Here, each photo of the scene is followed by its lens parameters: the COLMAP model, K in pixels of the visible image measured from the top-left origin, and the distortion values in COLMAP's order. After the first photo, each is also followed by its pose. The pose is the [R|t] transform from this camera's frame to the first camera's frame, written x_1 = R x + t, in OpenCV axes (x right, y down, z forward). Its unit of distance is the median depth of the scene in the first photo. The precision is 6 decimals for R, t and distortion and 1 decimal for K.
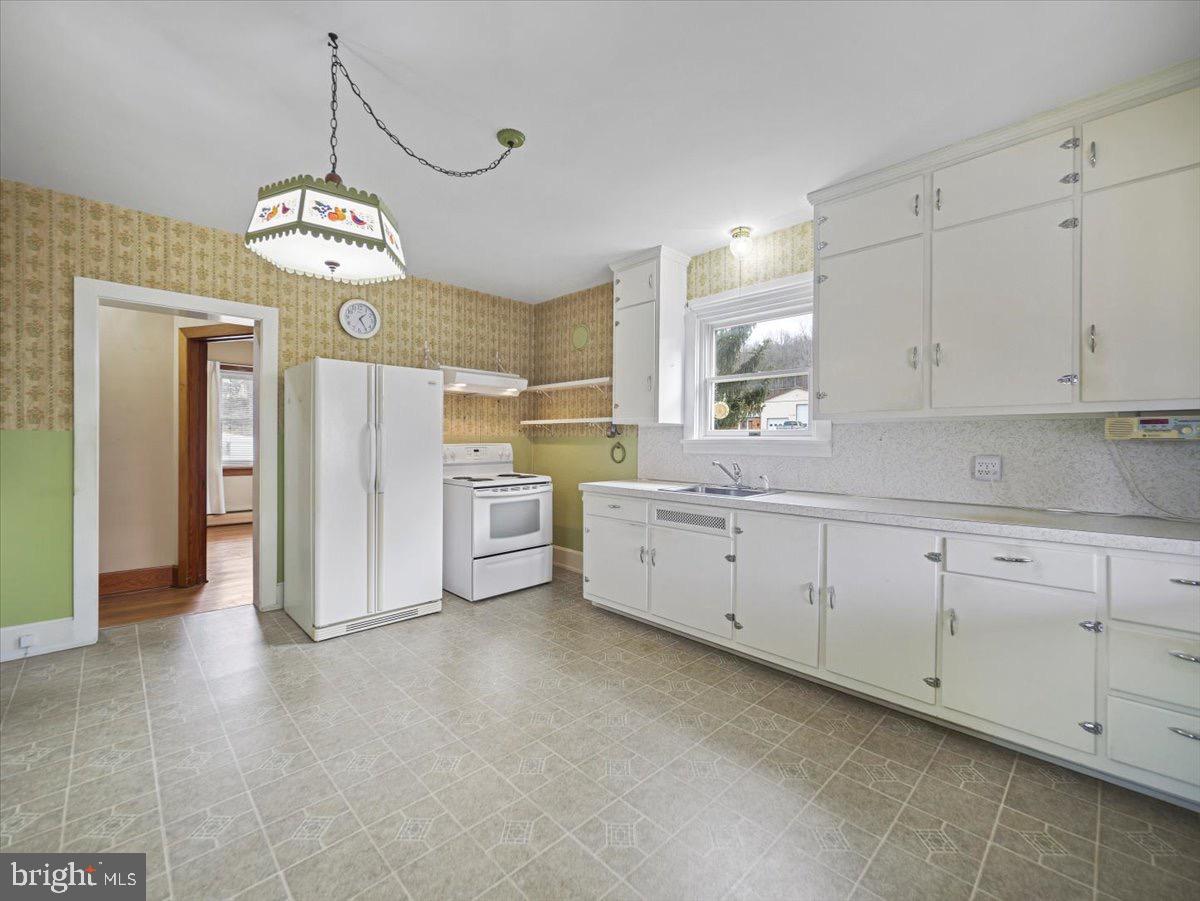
lens RADIAL K [[513.7, 0, 585.6], [0, 513.7, 441.2], [0, 0, 1]] dist [-0.000905, 0.000078]
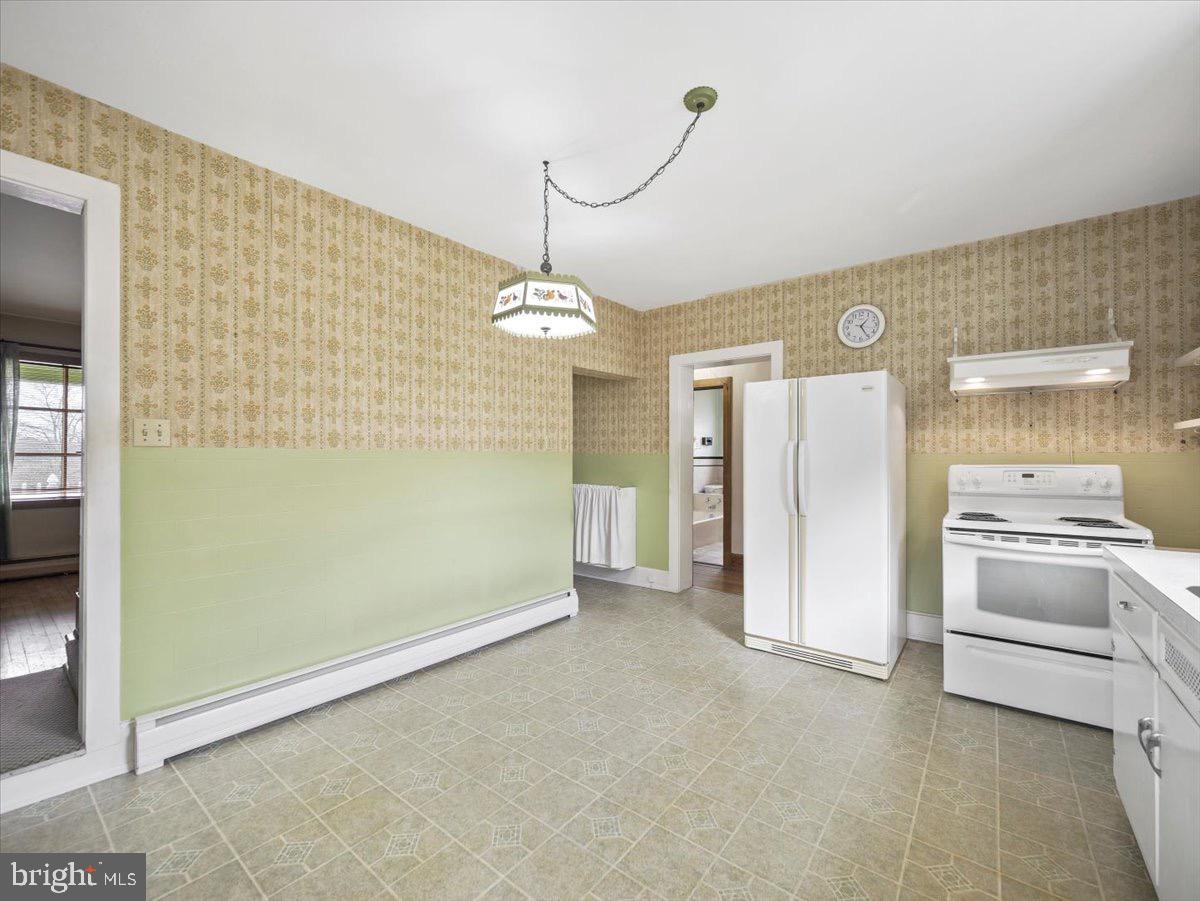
lens RADIAL K [[499.3, 0, 600.0], [0, 499.3, 450.5], [0, 0, 1]] dist [-0.000799, -0.000029]
pose [[0.150791, -0.019758, -0.988368, 0.411961], [-0.003801, 0.999781, -0.020566, 0.002496], [0.988558, 0.006858, 0.150682, 0.469709]]
